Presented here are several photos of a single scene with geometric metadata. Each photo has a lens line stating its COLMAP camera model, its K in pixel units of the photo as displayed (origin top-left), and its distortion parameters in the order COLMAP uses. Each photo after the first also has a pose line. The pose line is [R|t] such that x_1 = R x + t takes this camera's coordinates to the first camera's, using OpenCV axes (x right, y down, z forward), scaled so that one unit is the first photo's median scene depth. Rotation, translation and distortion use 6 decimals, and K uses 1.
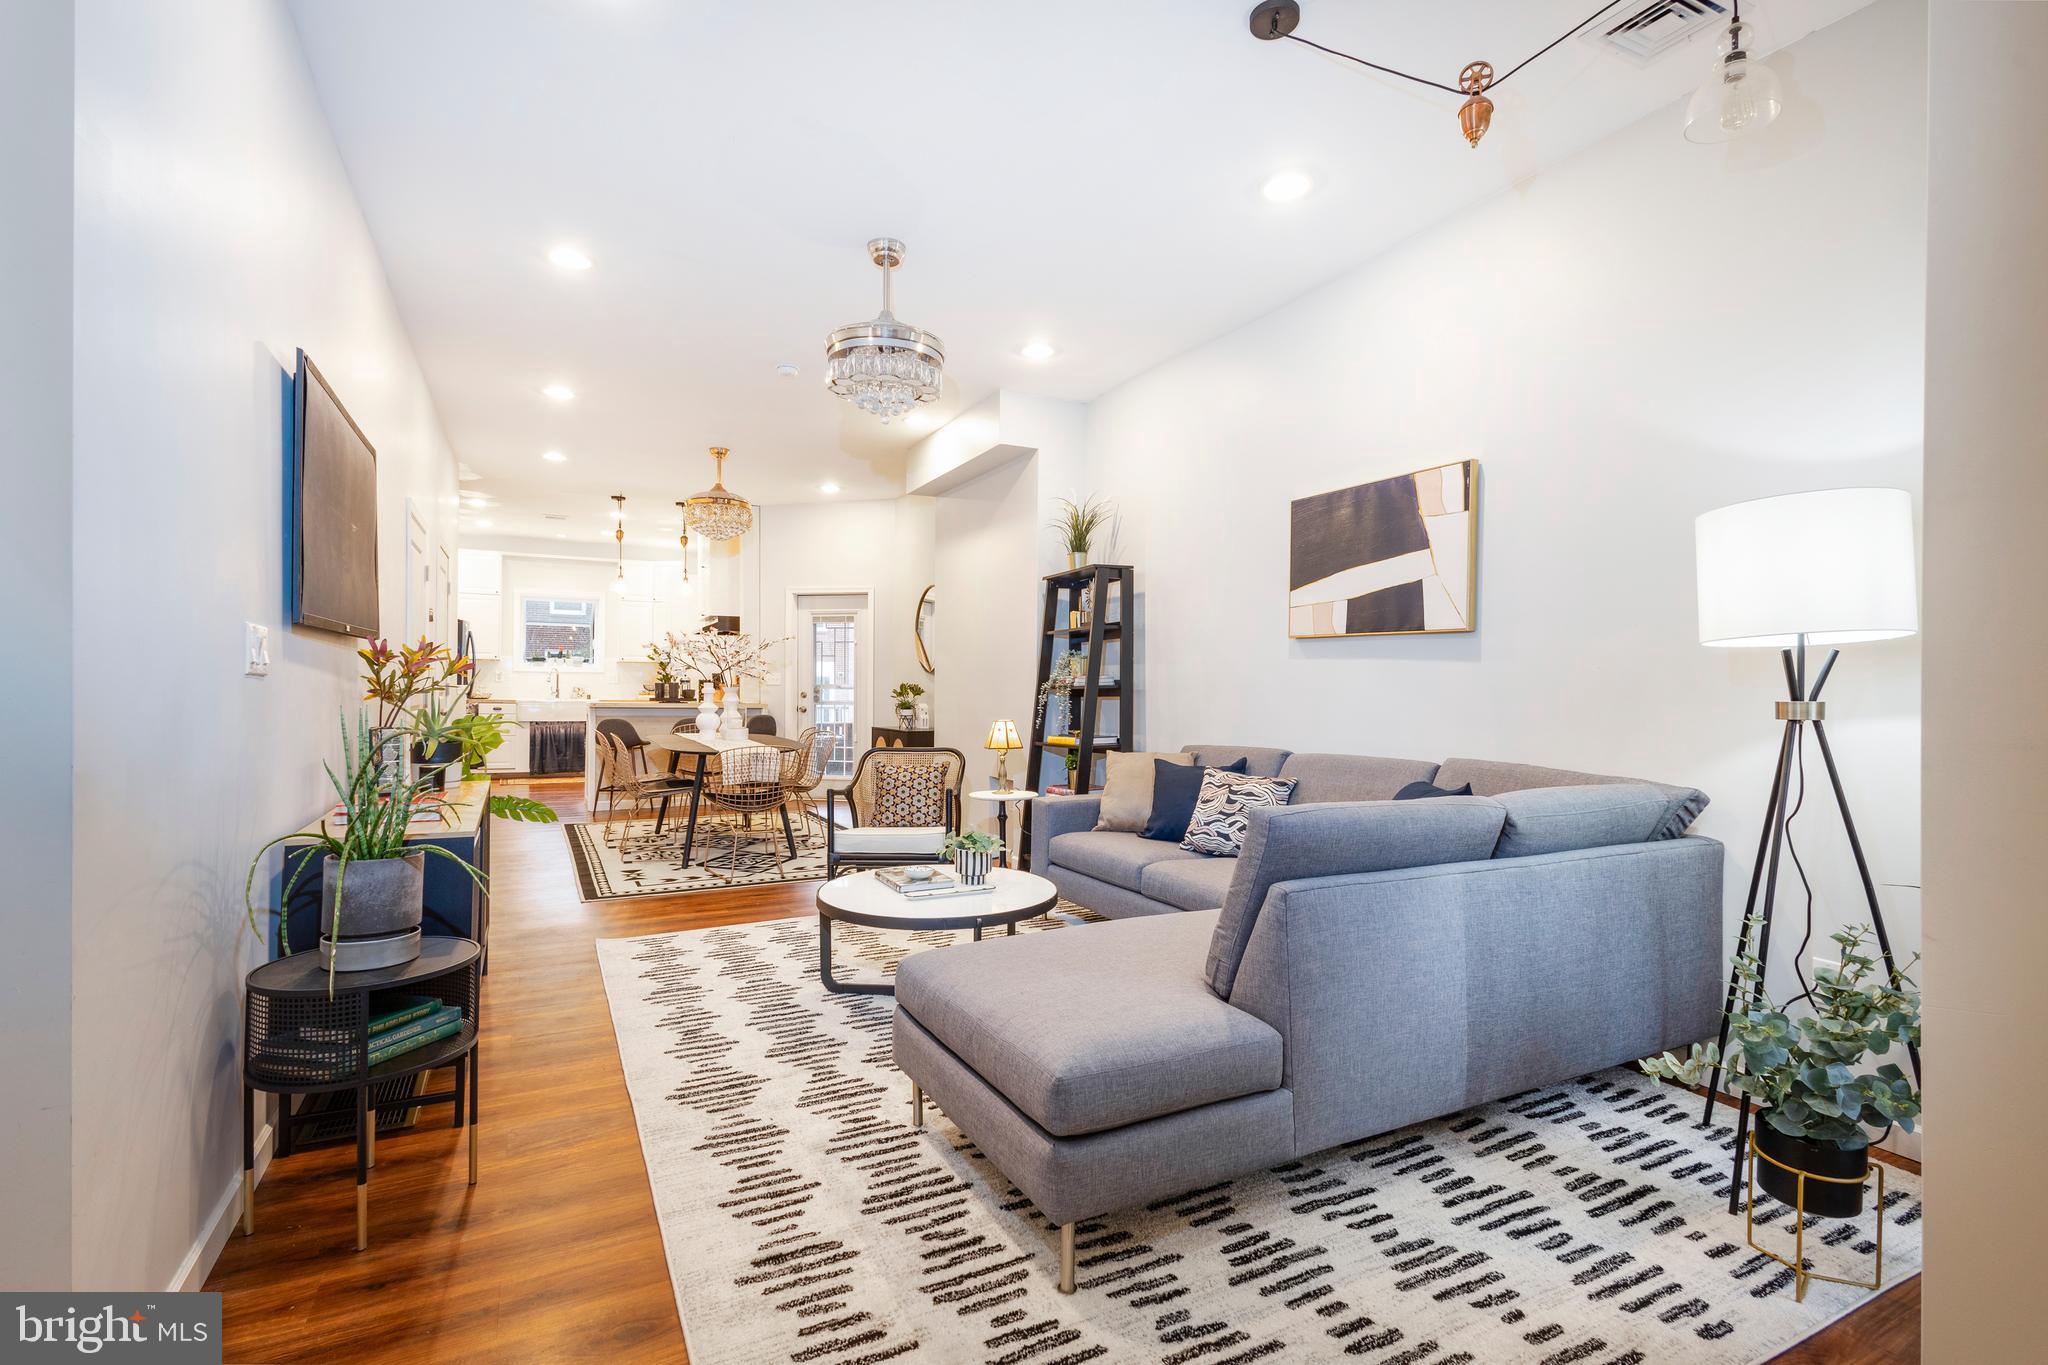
lens RADIAL K [[946.3, 0, 1035.2], [0, 946.3, 696.1], [0, 0, 1]] dist [0.011147, -0.002285]
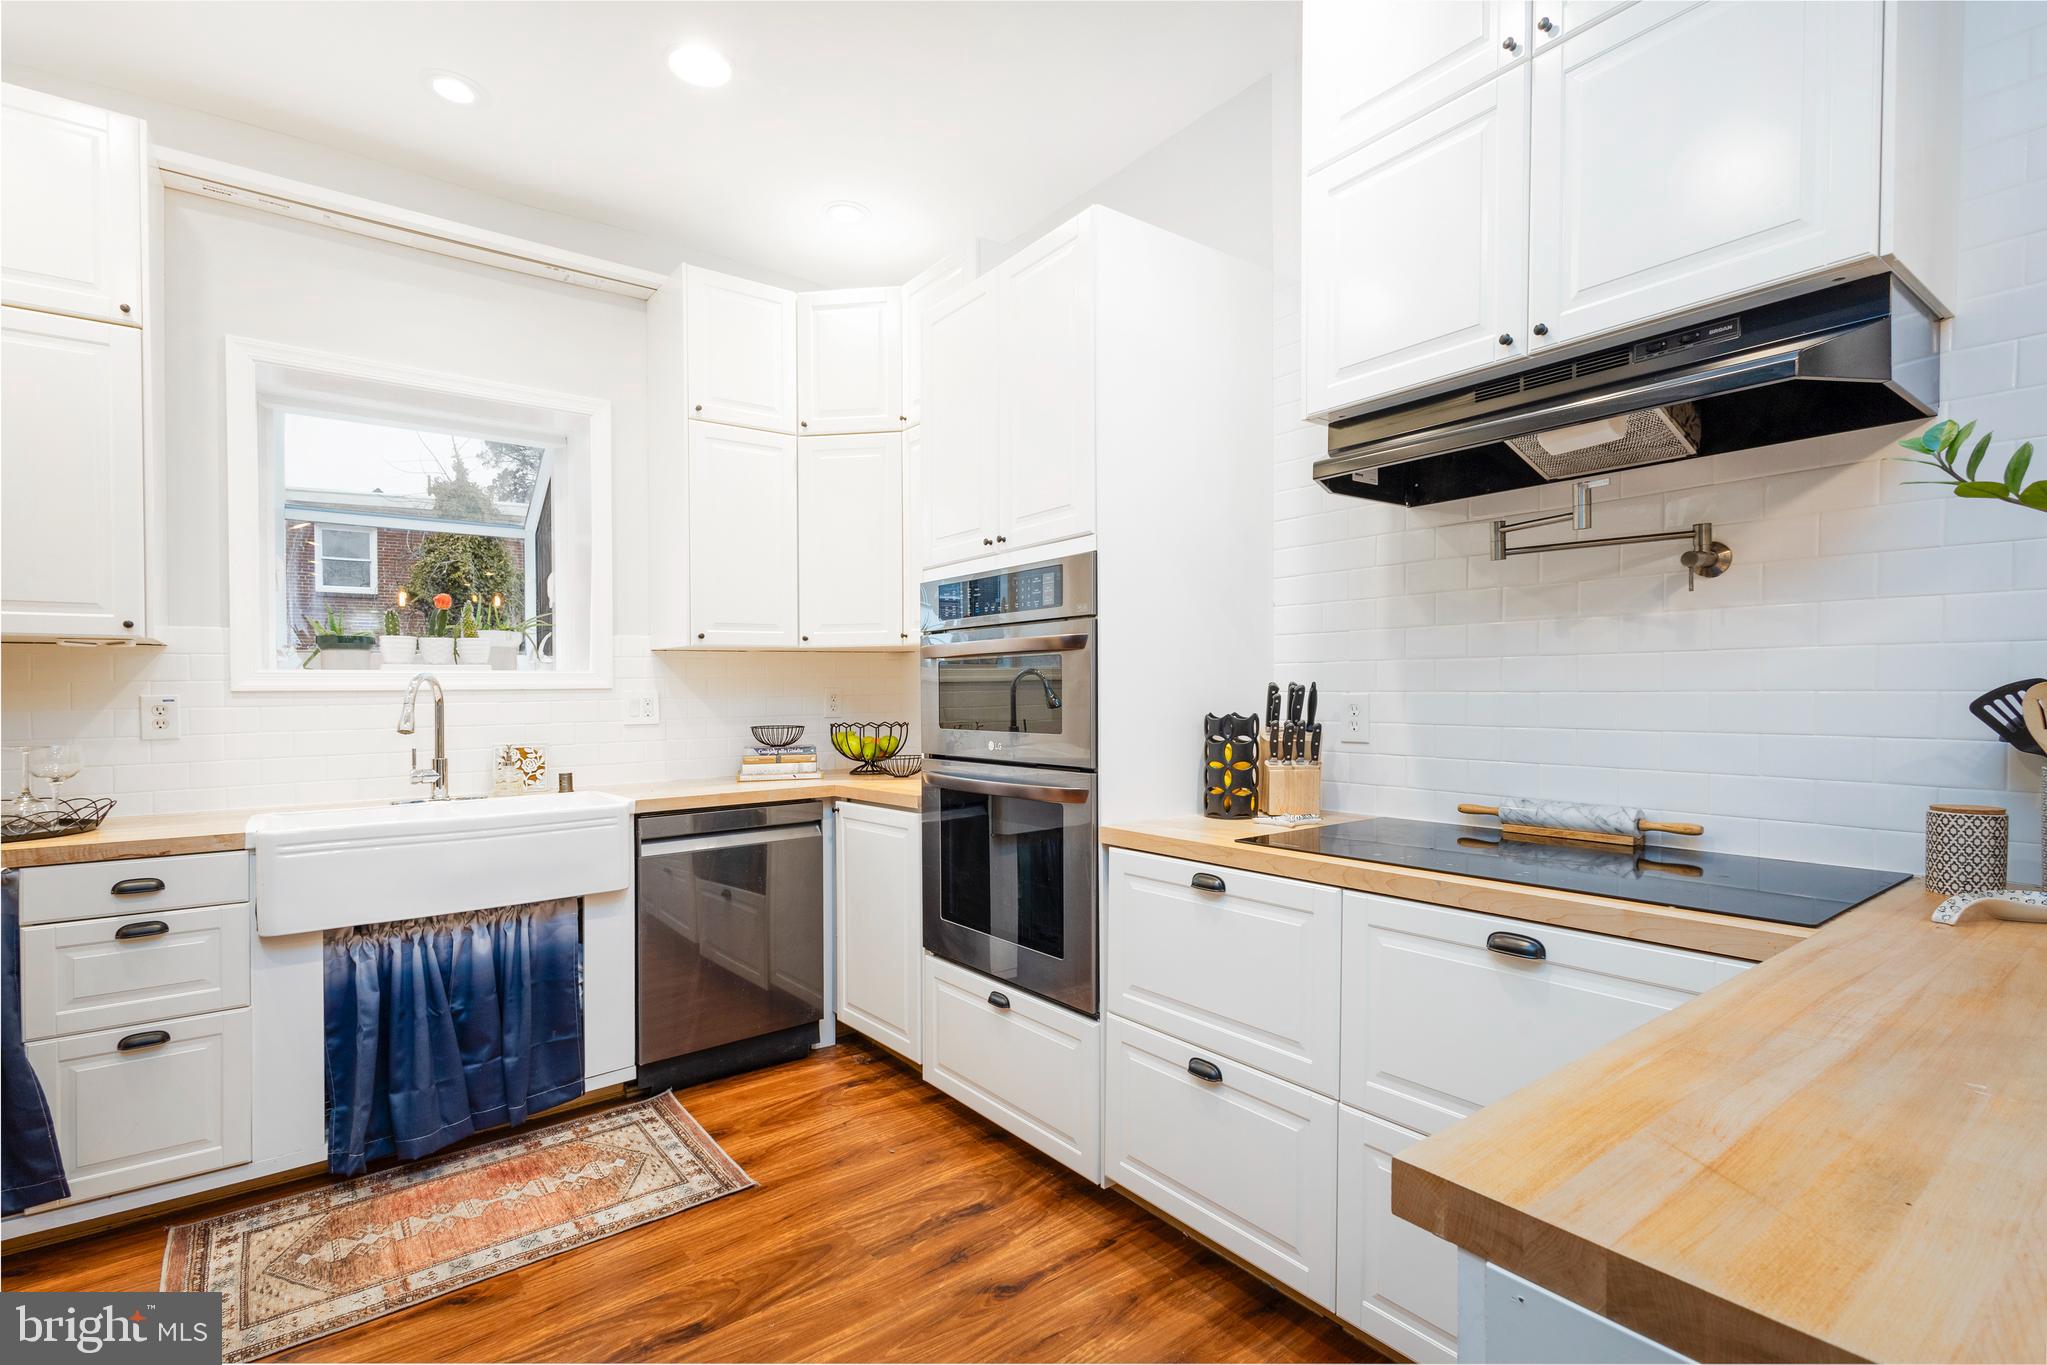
lens RADIAL K [[945.9, 0, 1039.8], [0, 945.9, 699.8], [0, 0, 1]] dist [0.011147, -0.002285]
pose [[0.981426, -0.018415, 0.190955, -0.666536], [0.016343, 0.999789, 0.012419, -0.038885], [-0.191143, -0.009068, 0.981520, 1.221694]]
